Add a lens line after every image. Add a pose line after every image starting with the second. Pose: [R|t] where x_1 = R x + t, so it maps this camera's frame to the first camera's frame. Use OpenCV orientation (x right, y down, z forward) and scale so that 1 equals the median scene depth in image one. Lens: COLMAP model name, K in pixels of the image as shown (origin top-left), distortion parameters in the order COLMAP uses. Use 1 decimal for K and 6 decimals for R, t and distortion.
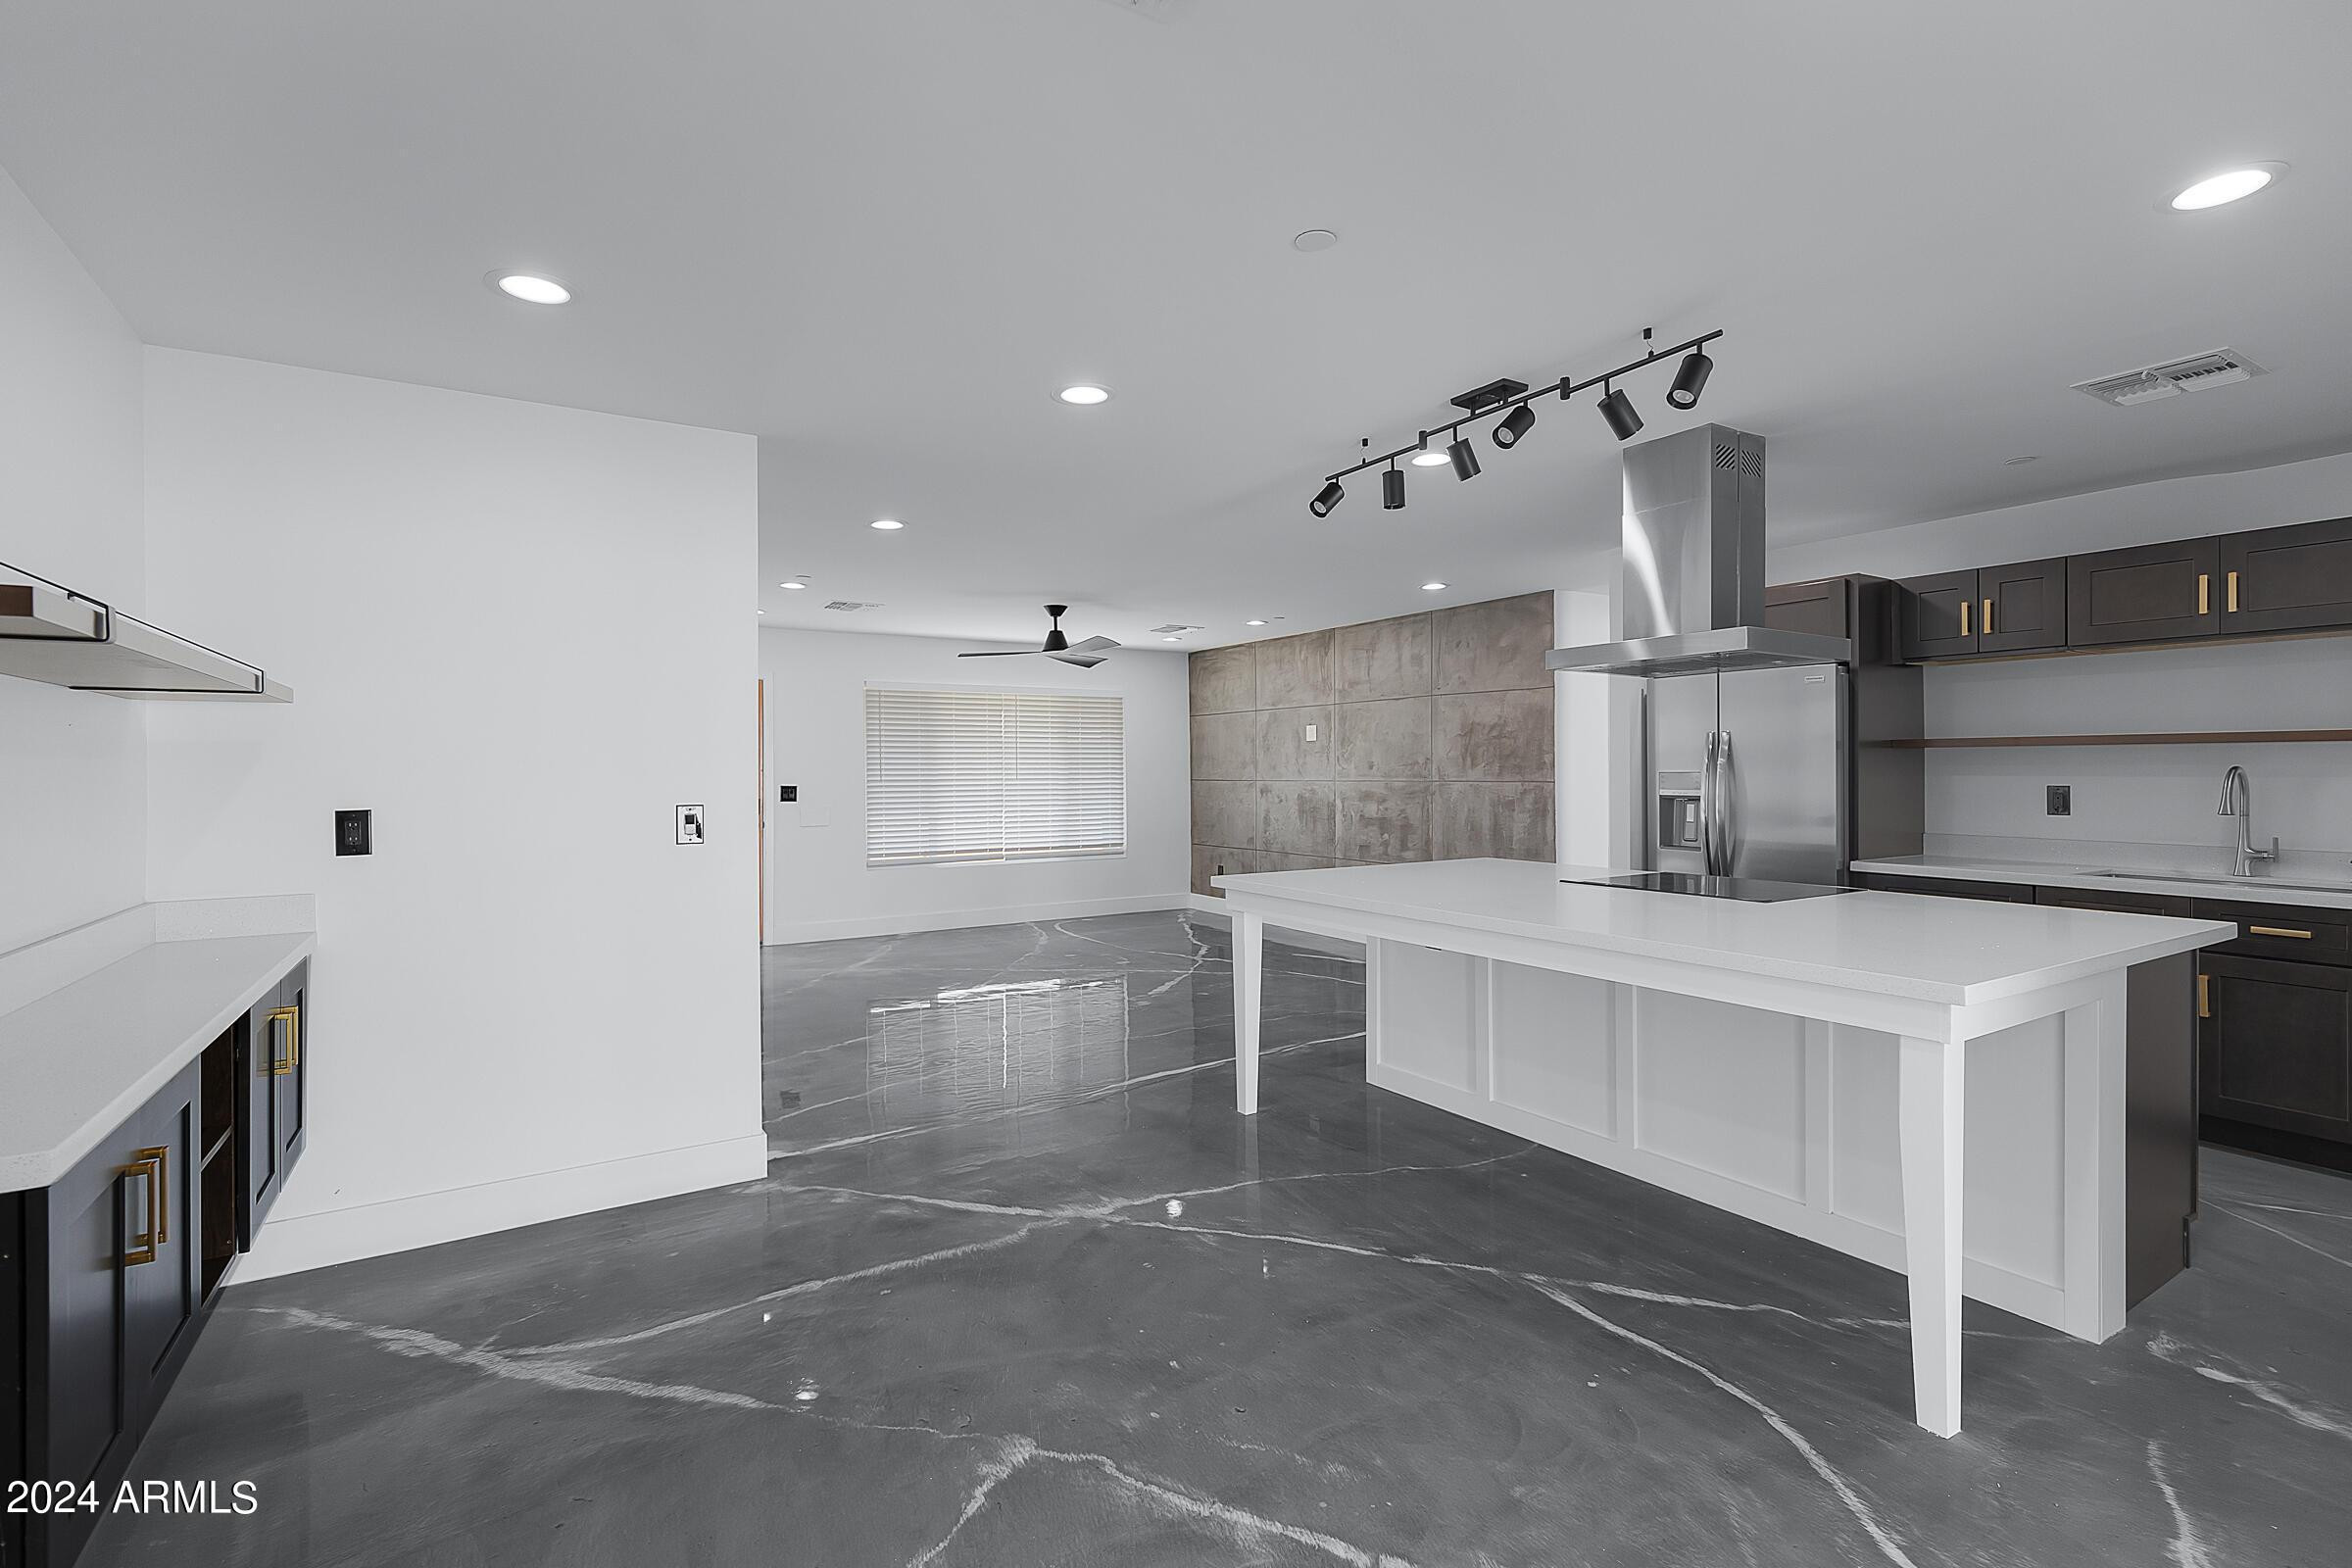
lens RADIAL K [[1072.0, 0, 1179.1], [0, 1072.0, 762.5], [0, 0, 1]] dist [0.013986, -0.000040]
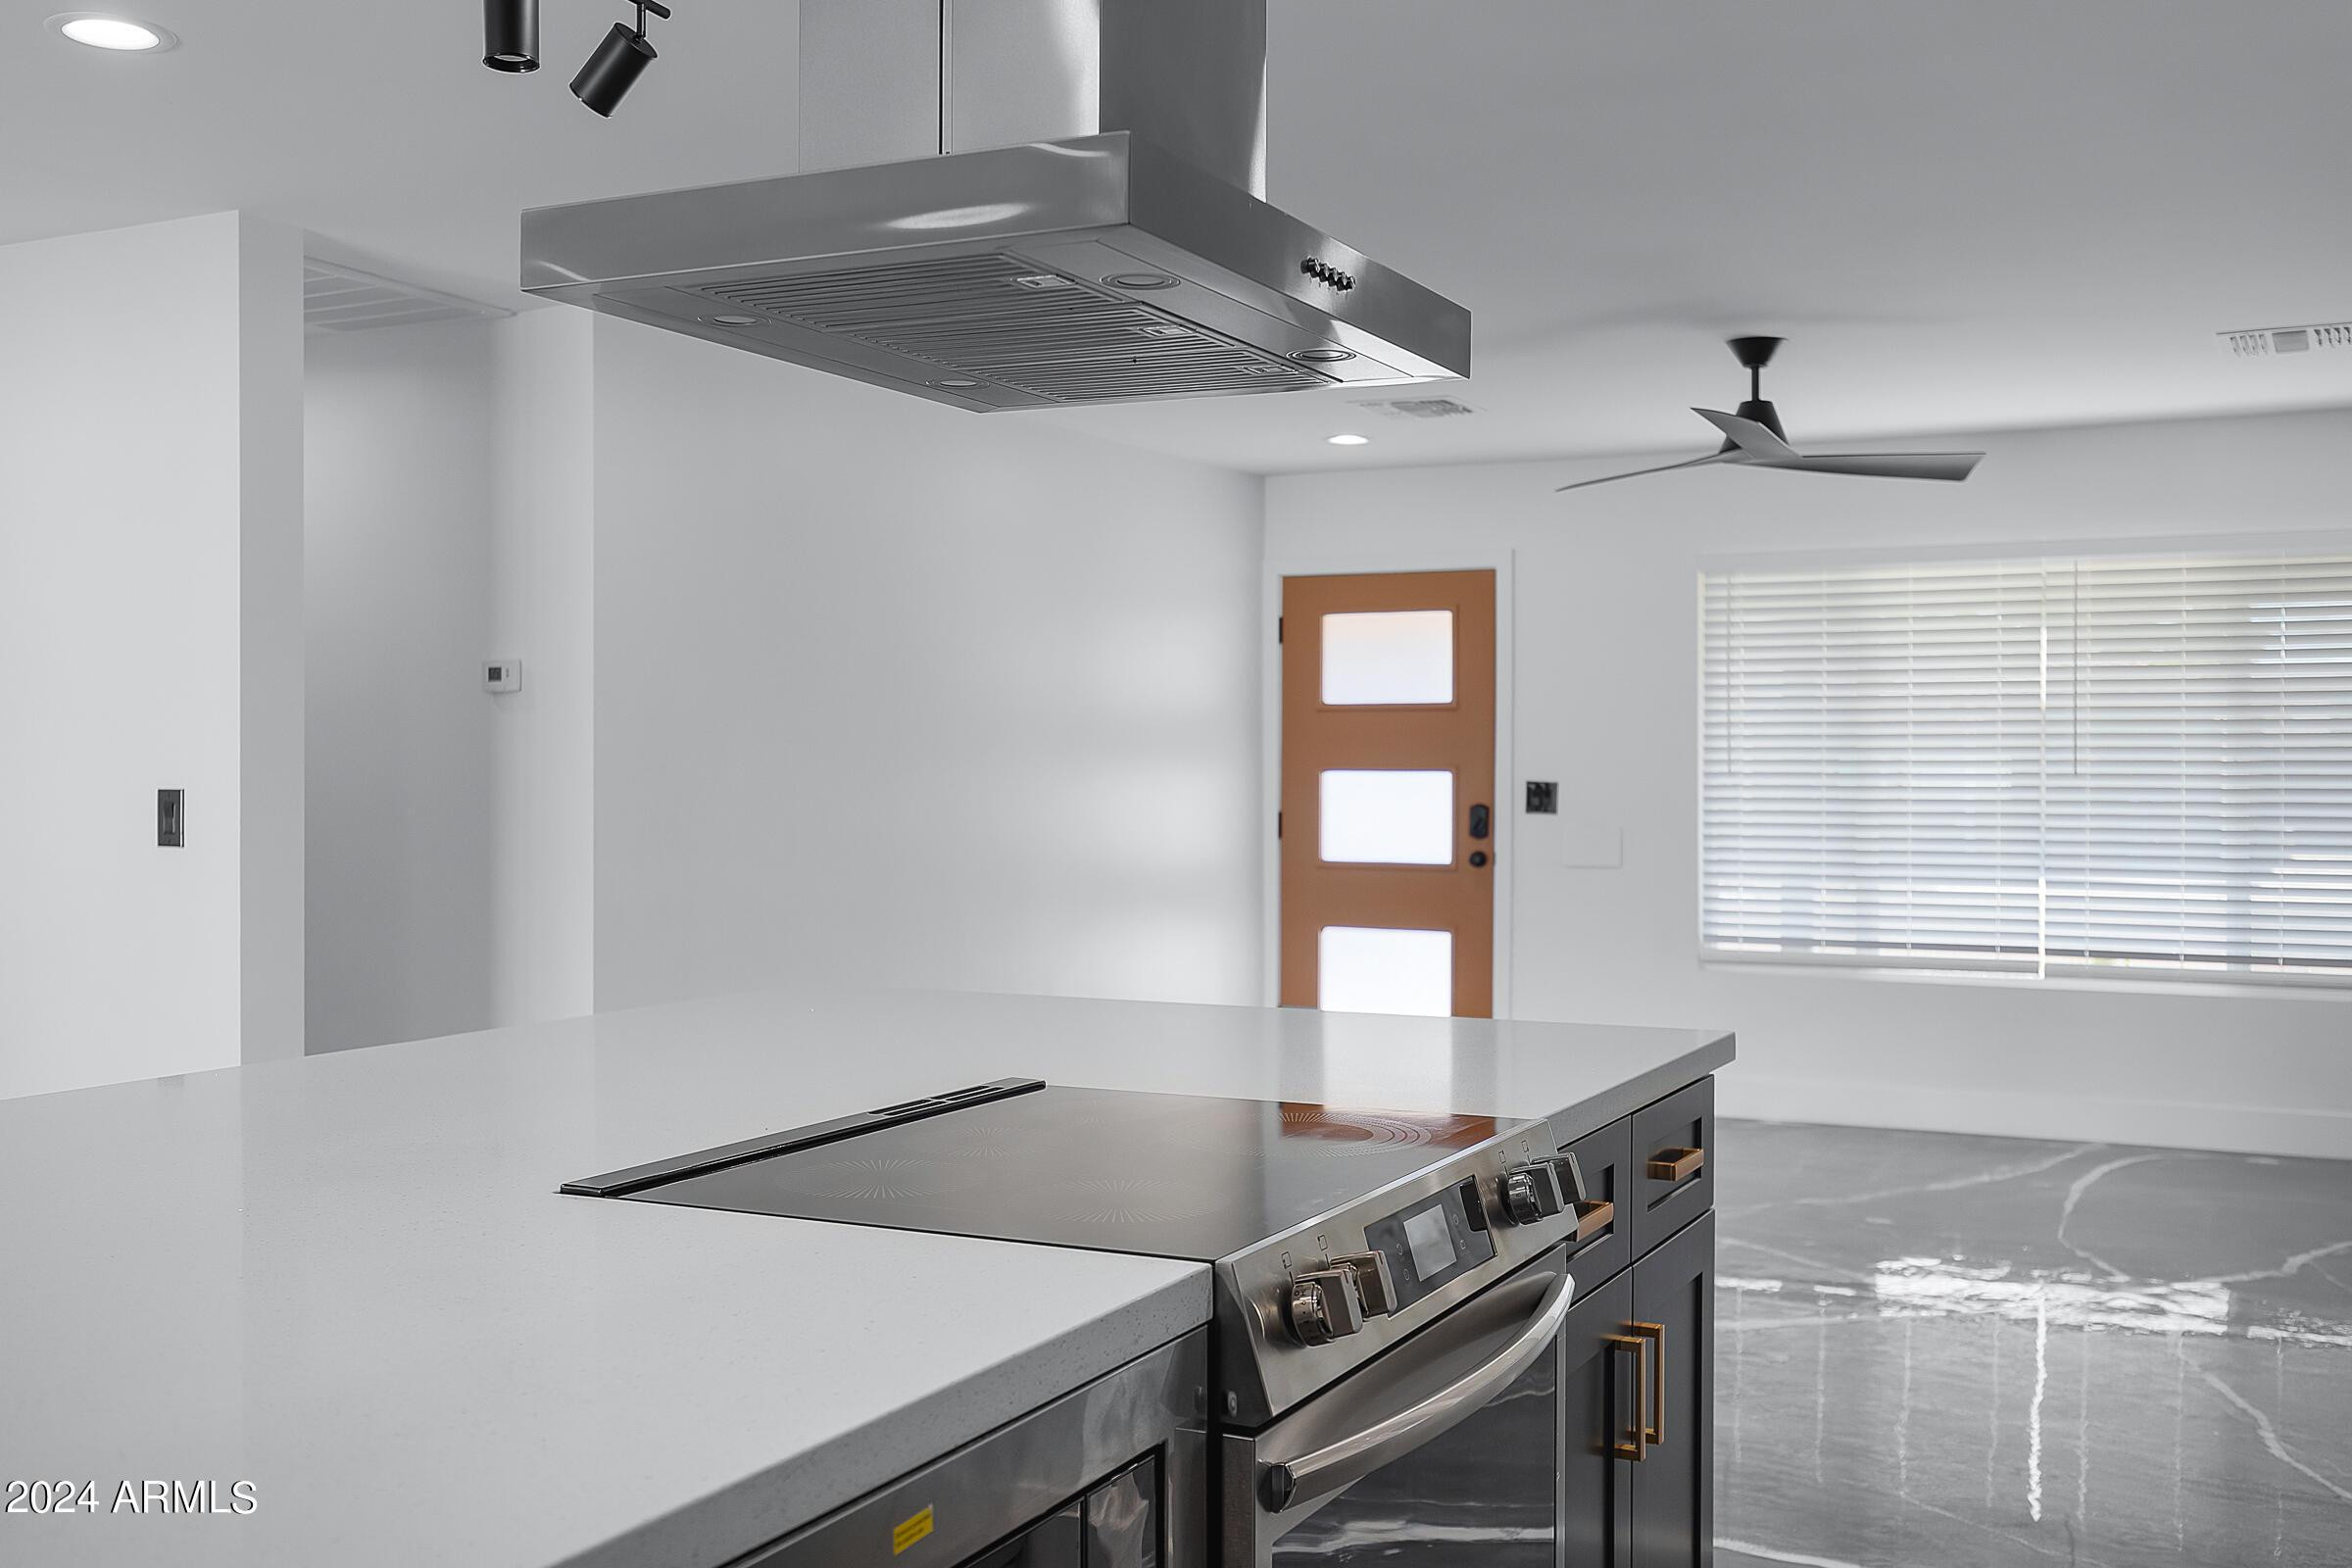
lens RADIAL K [[2297.8, 0, 1187.8], [0, 2297.8, 784.0], [0, 0, 1]] dist [0.000425, 0.013632]
pose [[0.531175, 0.013705, -0.847151, 0.501940], [0.002166, 0.999844, 0.017534, 0.005115], [0.847260, -0.011148, 0.531062, 0.362488]]
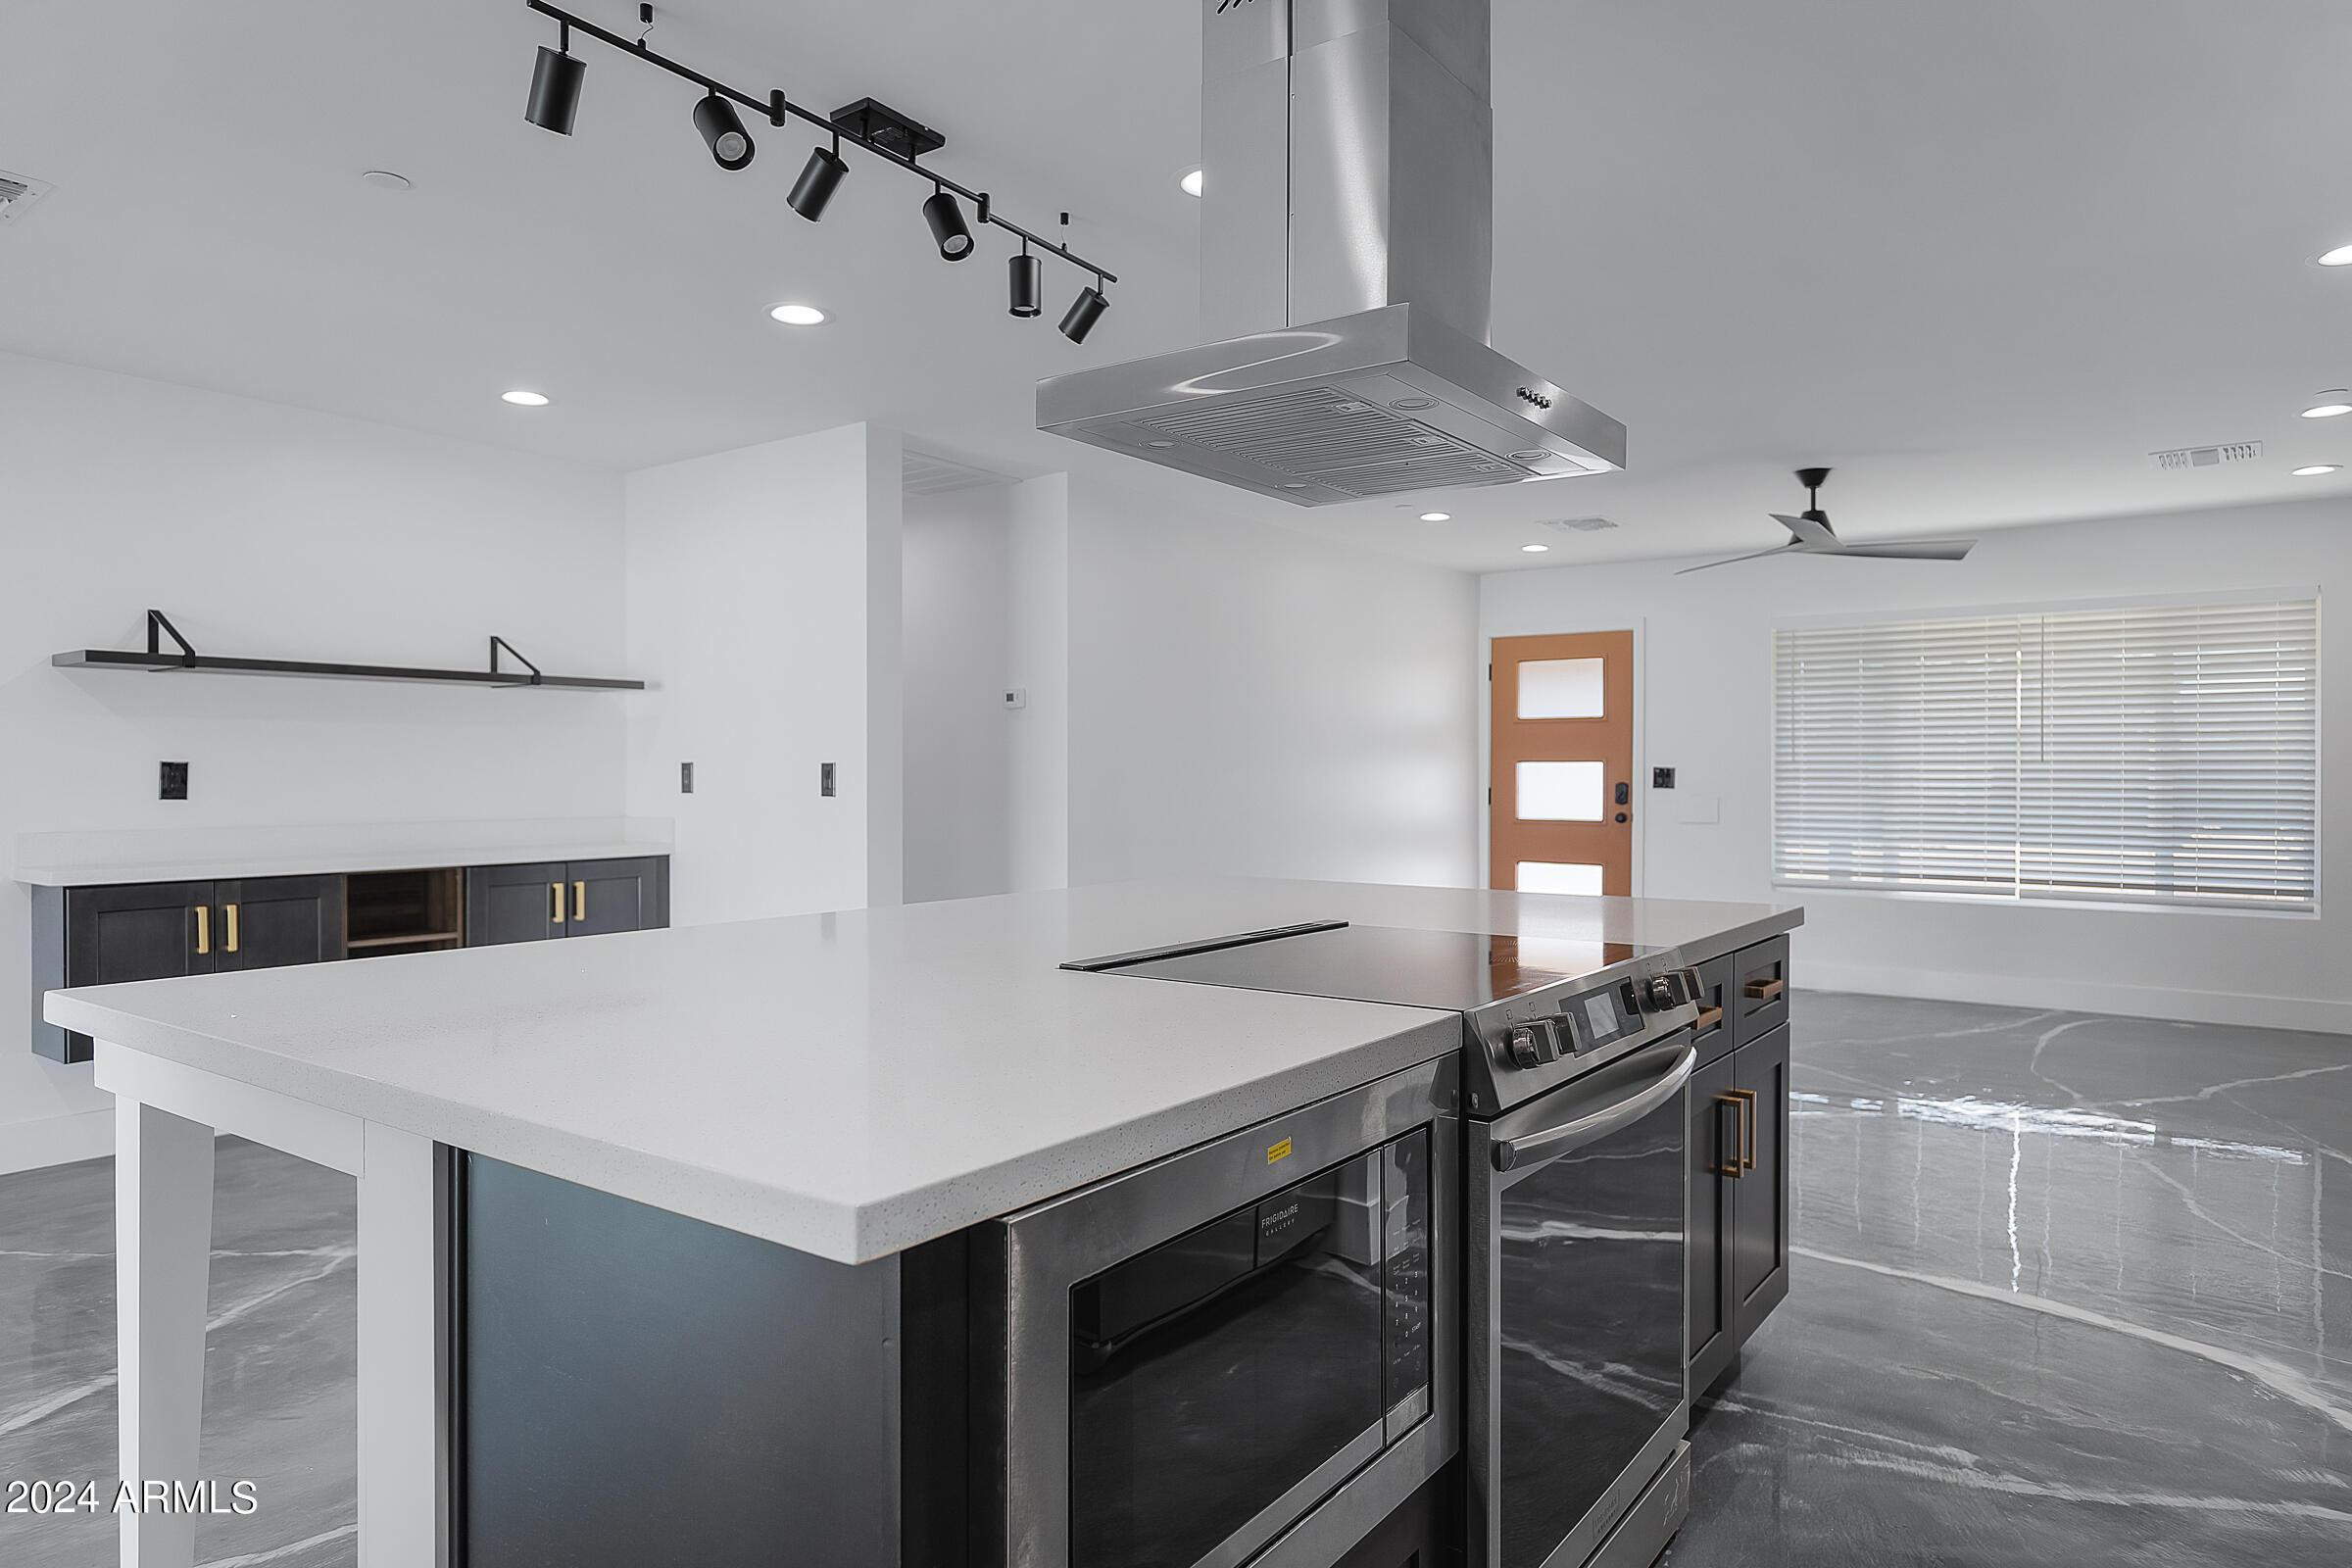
lens RADIAL K [[1430.1, 0, 1176.0], [0, 1430.1, 784.0], [0, 0, 1]] dist [0.002756, -0.000625]
pose [[0.376836, 0.014193, -0.926171, 0.501321], [0.004651, 0.999841, 0.017214, 0.016738], [0.926268, -0.010794, 0.376710, 0.359250]]
